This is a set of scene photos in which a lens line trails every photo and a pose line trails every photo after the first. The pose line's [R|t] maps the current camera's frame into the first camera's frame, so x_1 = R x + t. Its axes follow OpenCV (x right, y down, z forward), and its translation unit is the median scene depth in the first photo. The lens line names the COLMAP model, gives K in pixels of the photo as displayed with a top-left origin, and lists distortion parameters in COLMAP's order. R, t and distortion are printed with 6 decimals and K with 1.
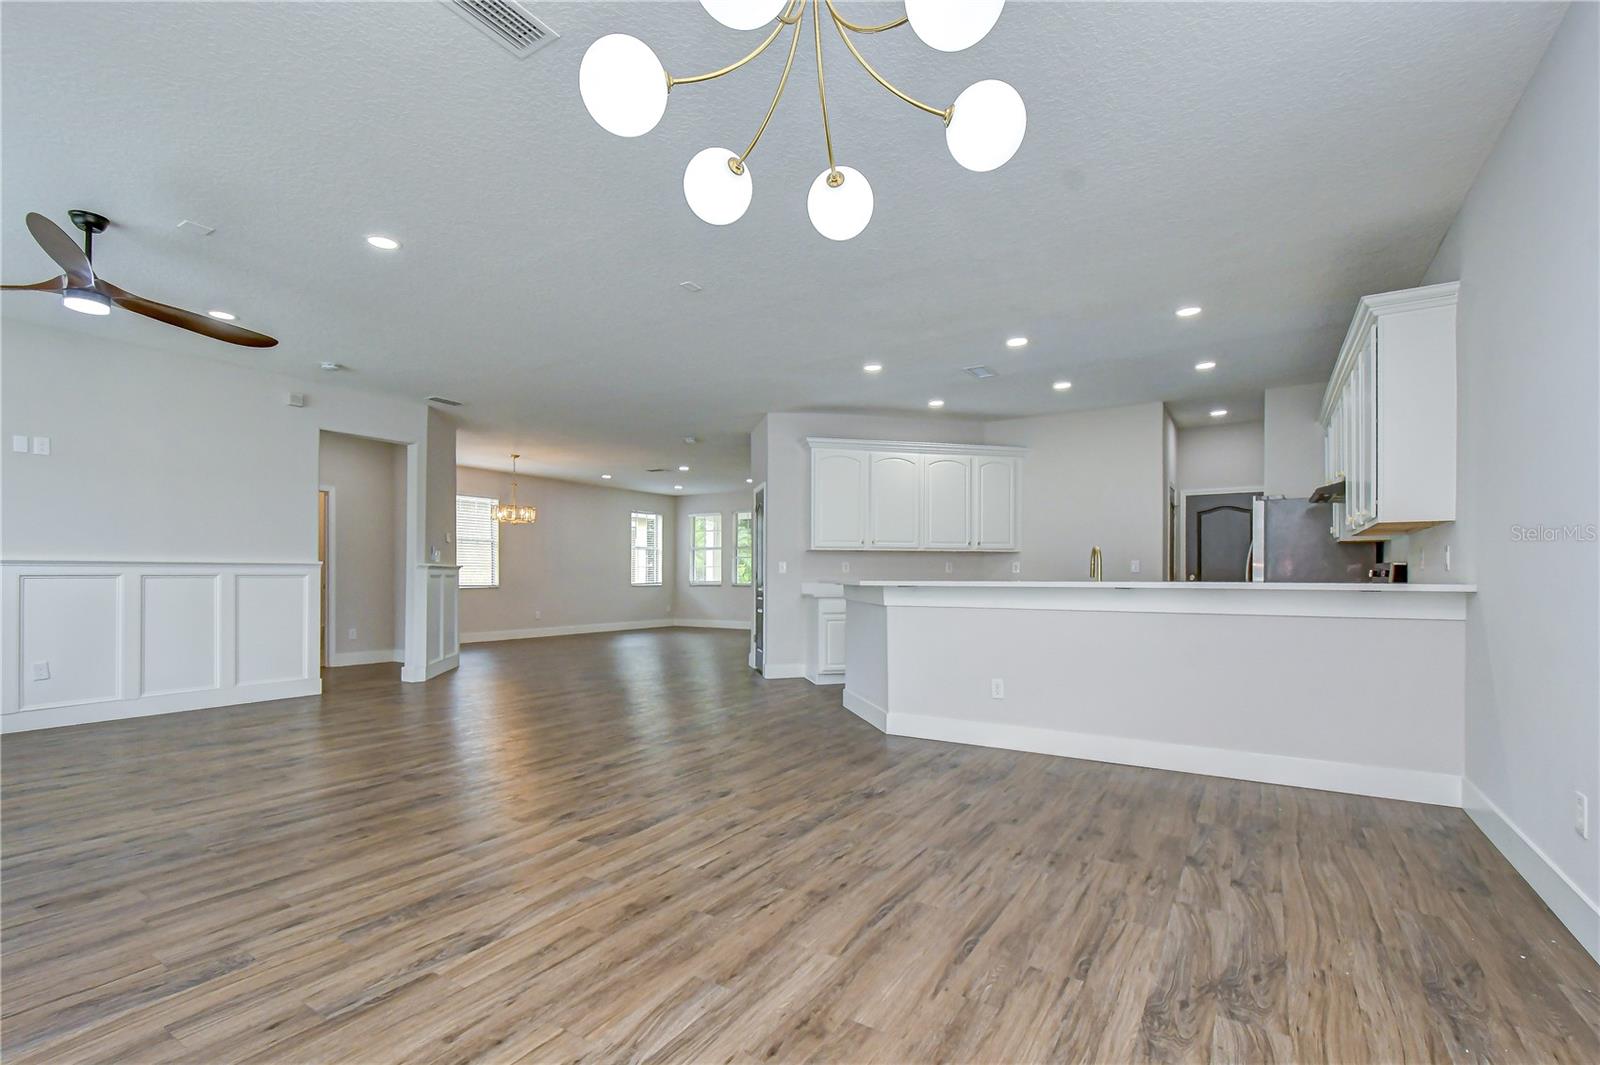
lens RADIAL K [[730.7, 0, 820.5], [0, 730.7, 585.7], [0, 0, 1]] dist [0.006985, -0.004330]
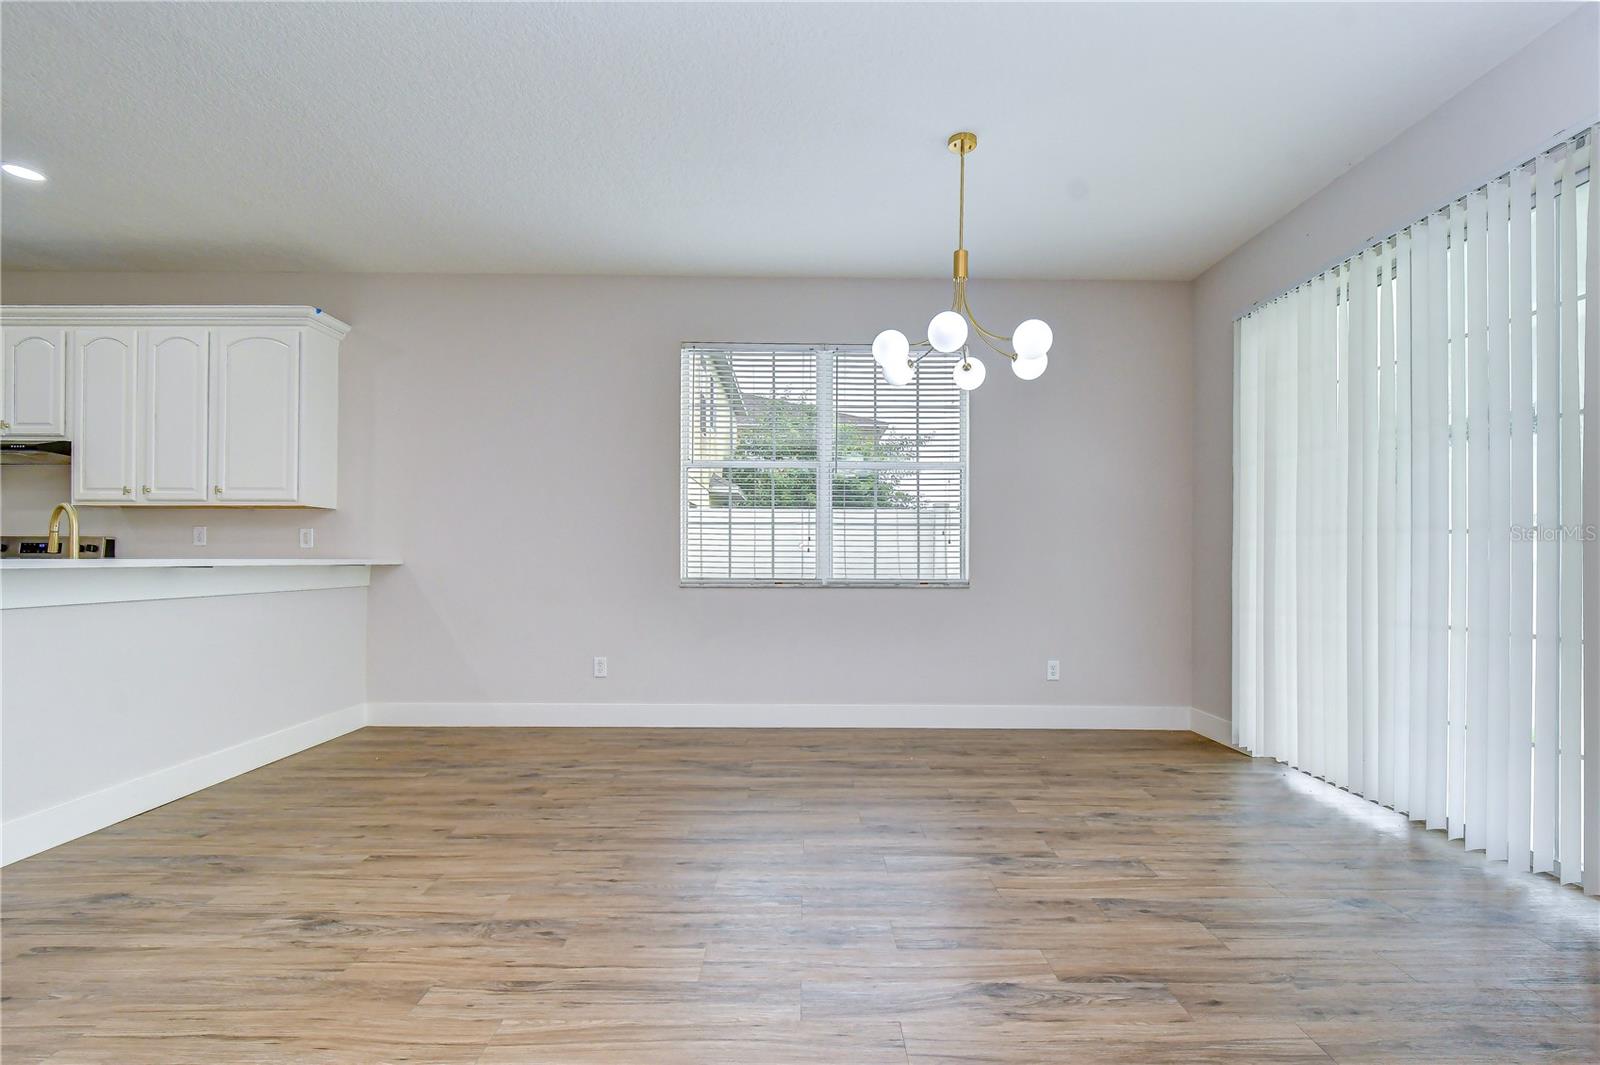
lens RADIAL K [[730.7, 0, 788.6], [0, 730.7, 549.2], [0, 0, 1]] dist [0.006985, -0.004330]
pose [[-0.518298, 0.006177, 0.855178, -0.389924], [0.004699, 0.999979, -0.004374, -0.006039], [-0.855187, 0.001752, -0.518316, 0.602375]]
